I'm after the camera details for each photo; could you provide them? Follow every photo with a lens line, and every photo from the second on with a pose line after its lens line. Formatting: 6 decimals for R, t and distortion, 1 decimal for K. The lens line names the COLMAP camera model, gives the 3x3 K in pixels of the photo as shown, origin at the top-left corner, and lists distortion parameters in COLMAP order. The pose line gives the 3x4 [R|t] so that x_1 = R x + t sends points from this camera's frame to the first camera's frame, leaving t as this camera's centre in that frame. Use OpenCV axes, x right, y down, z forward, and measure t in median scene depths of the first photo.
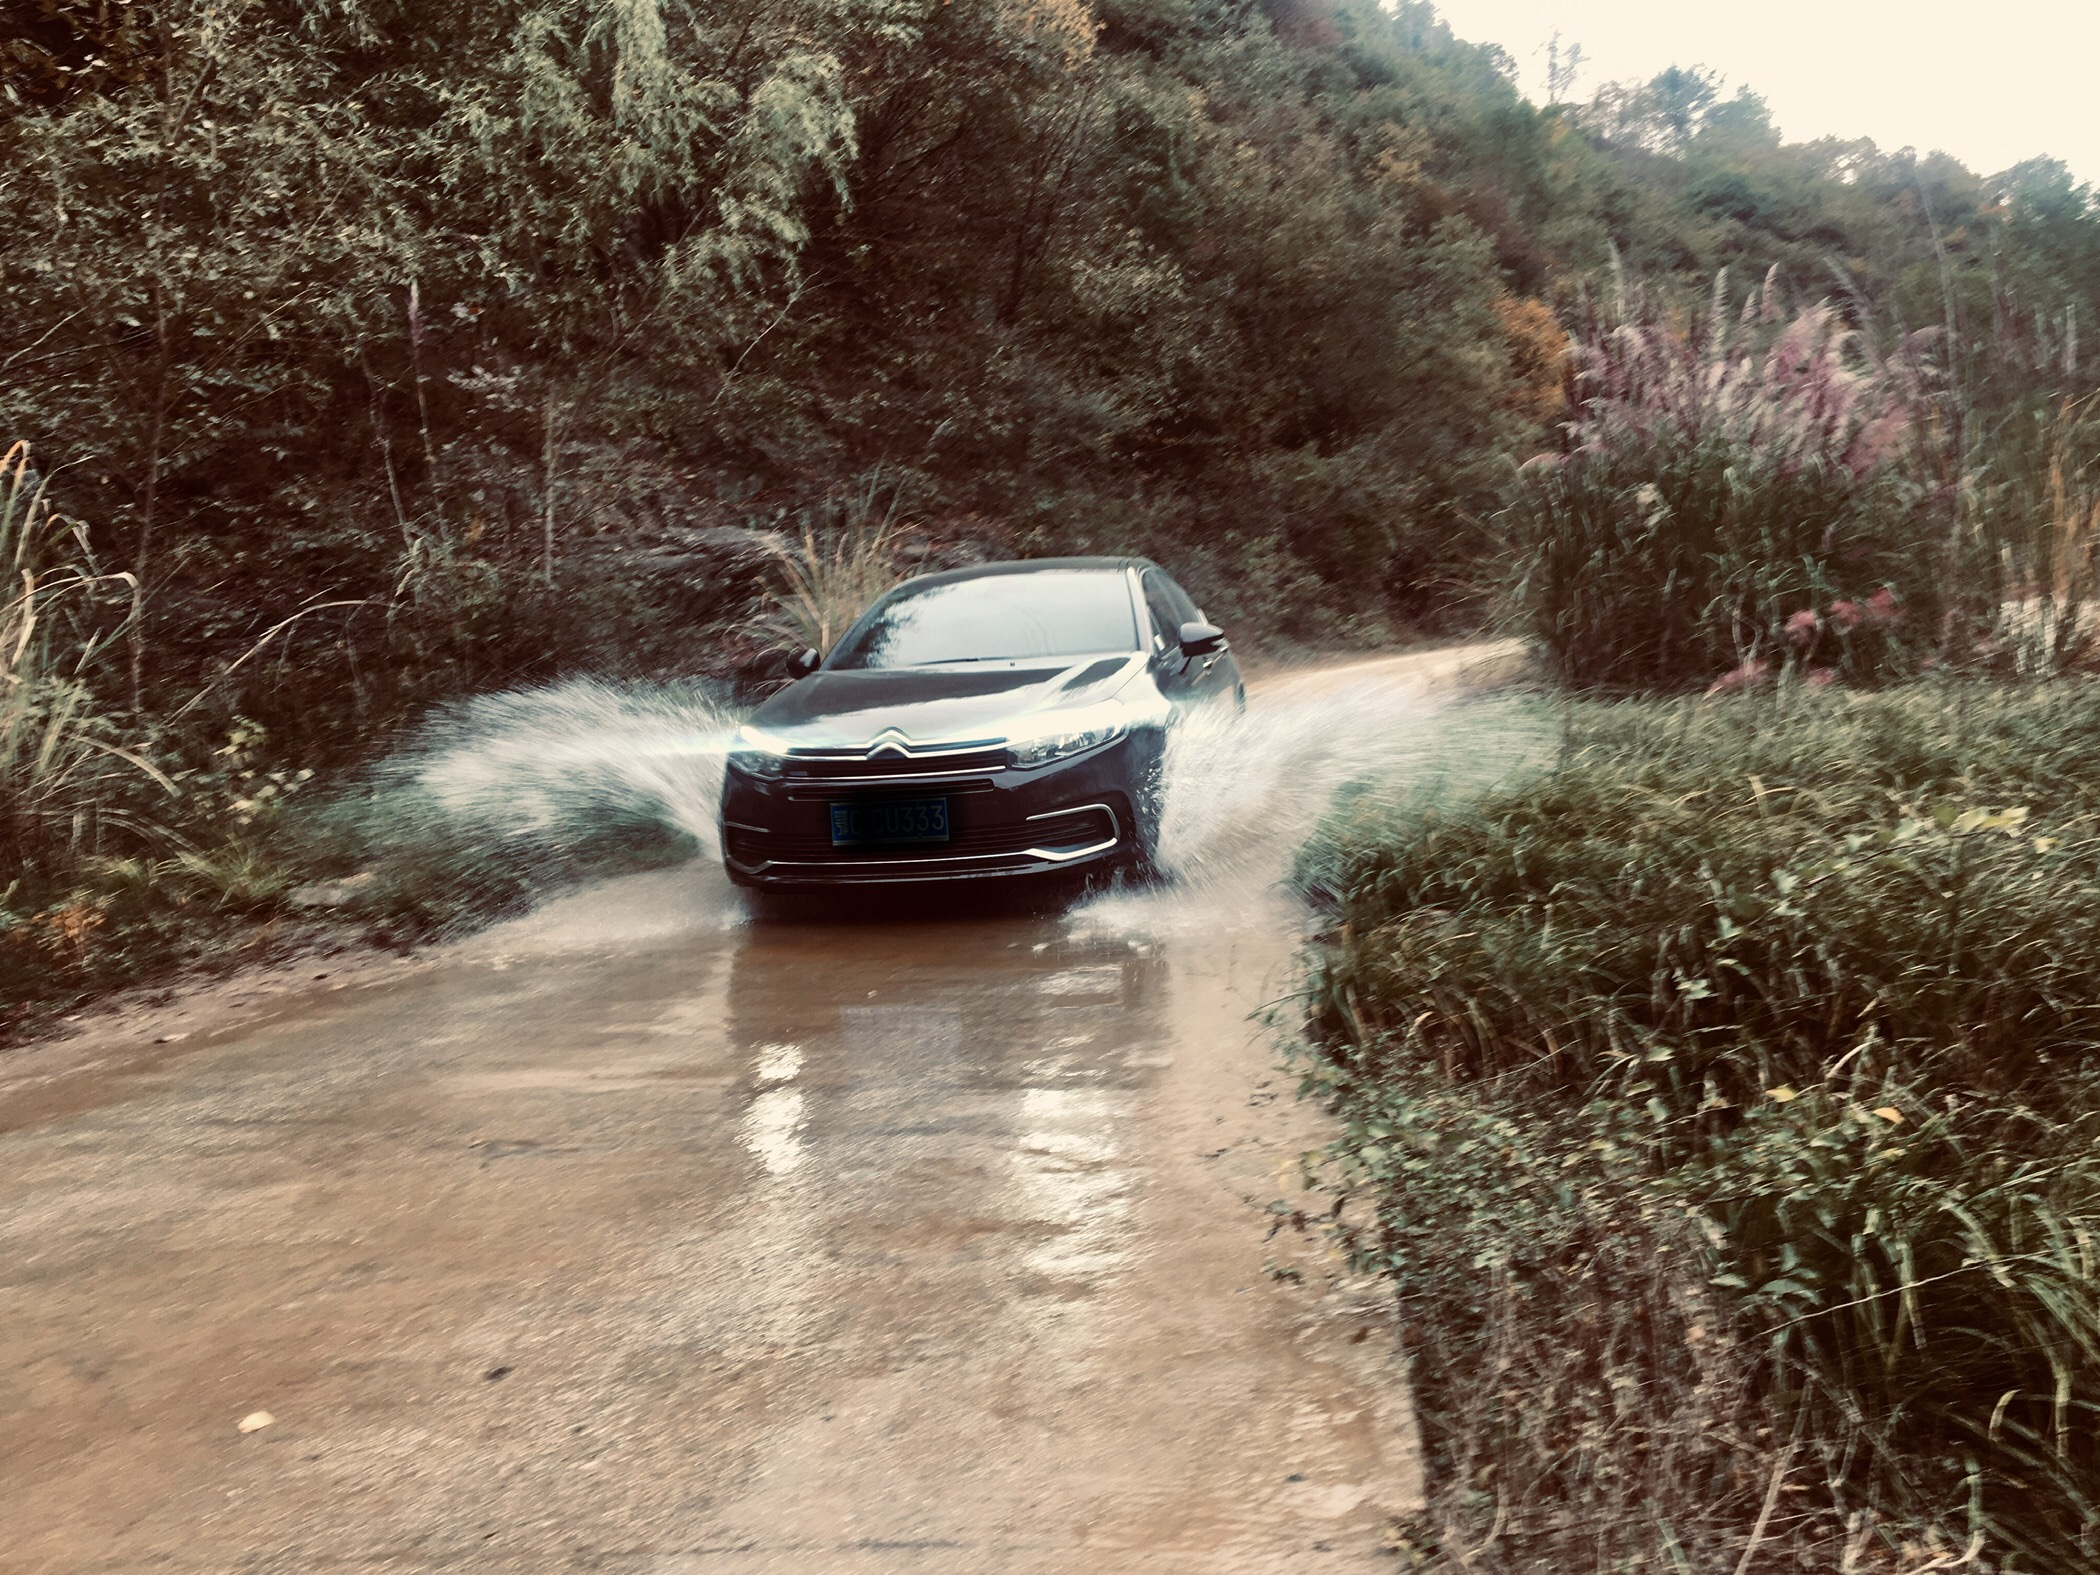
lens RADIAL K [[1765.8, 0, 1050.0], [0, 1765.8, 787.5], [0, 0, 1]] dist [0.106737, -0.190143]
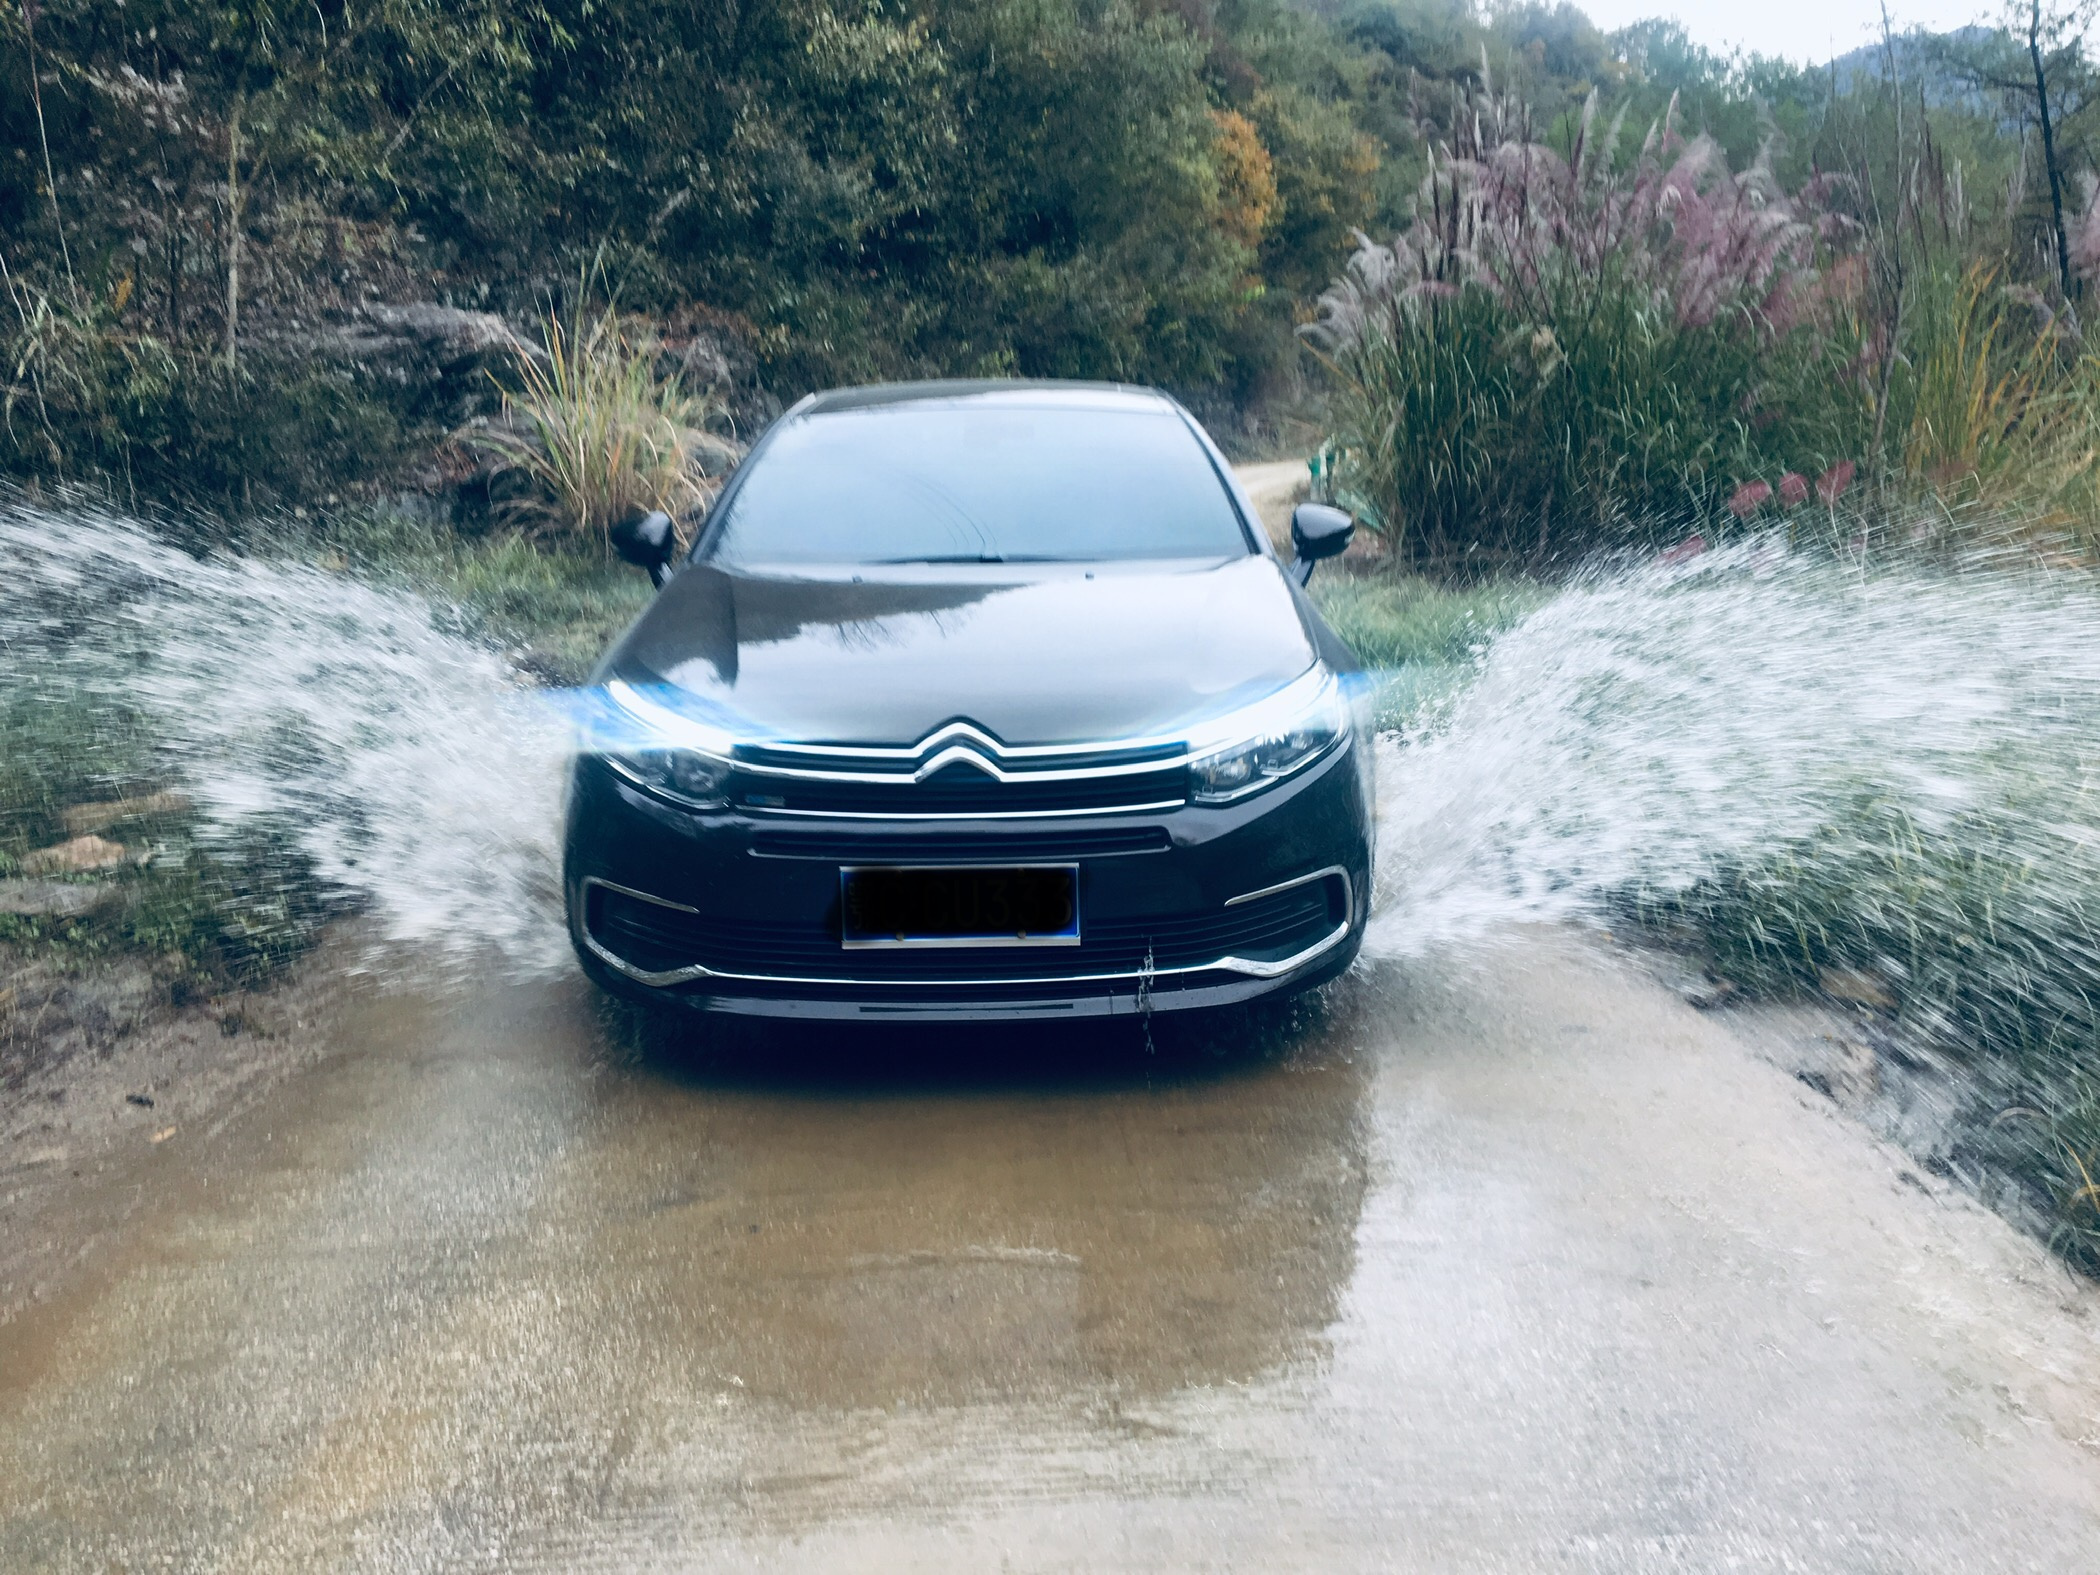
lens RADIAL K [[1789.5, 0, 1053.2], [0, 1789.5, 757.3], [0, 0, 1]] dist [0.058711, -0.079652]
pose [[0.976561, 0.010985, 0.214958, -0.109920], [-0.029793, 0.995982, 0.084450, -0.027437], [-0.213167, -0.088875, 0.972965, 0.176211]]
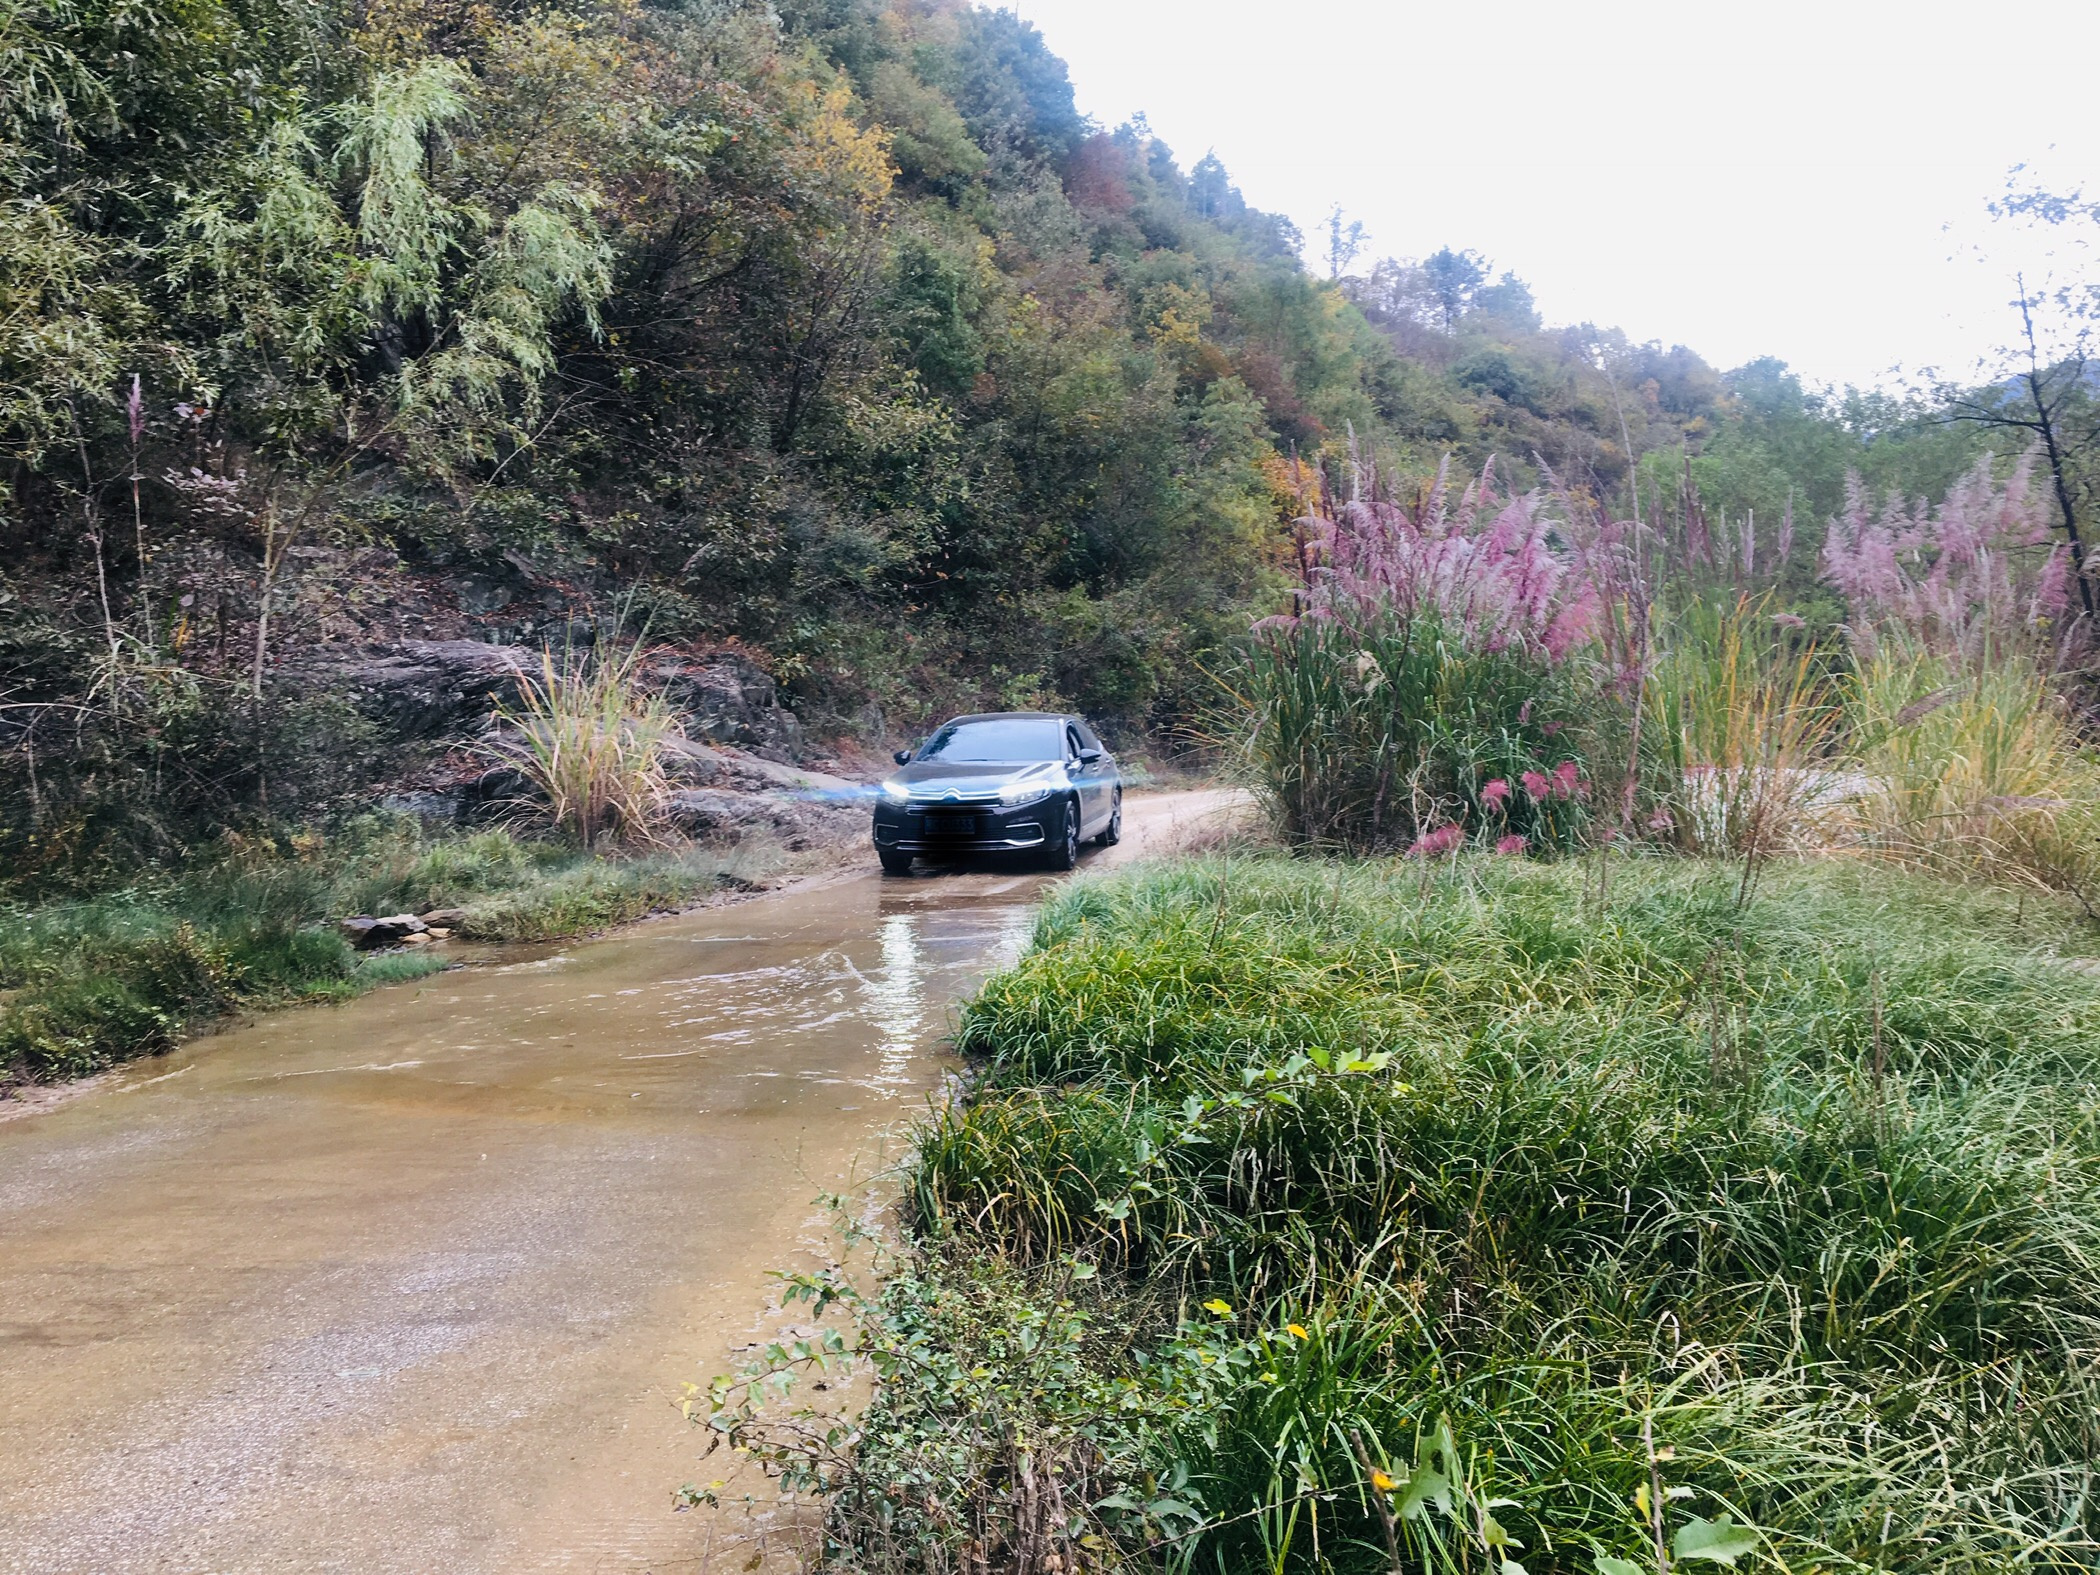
lens RADIAL K [[1765.8, 0, 1050.0], [0, 1765.8, 787.5], [0, 0, 1]] dist [0.106737, -0.190143]
pose [[0.991955, 0.043820, 0.118766, 0.033417], [-0.035590, 0.996873, -0.070551, -0.010869], [-0.121486, 0.065757, 0.990413, -0.009867]]
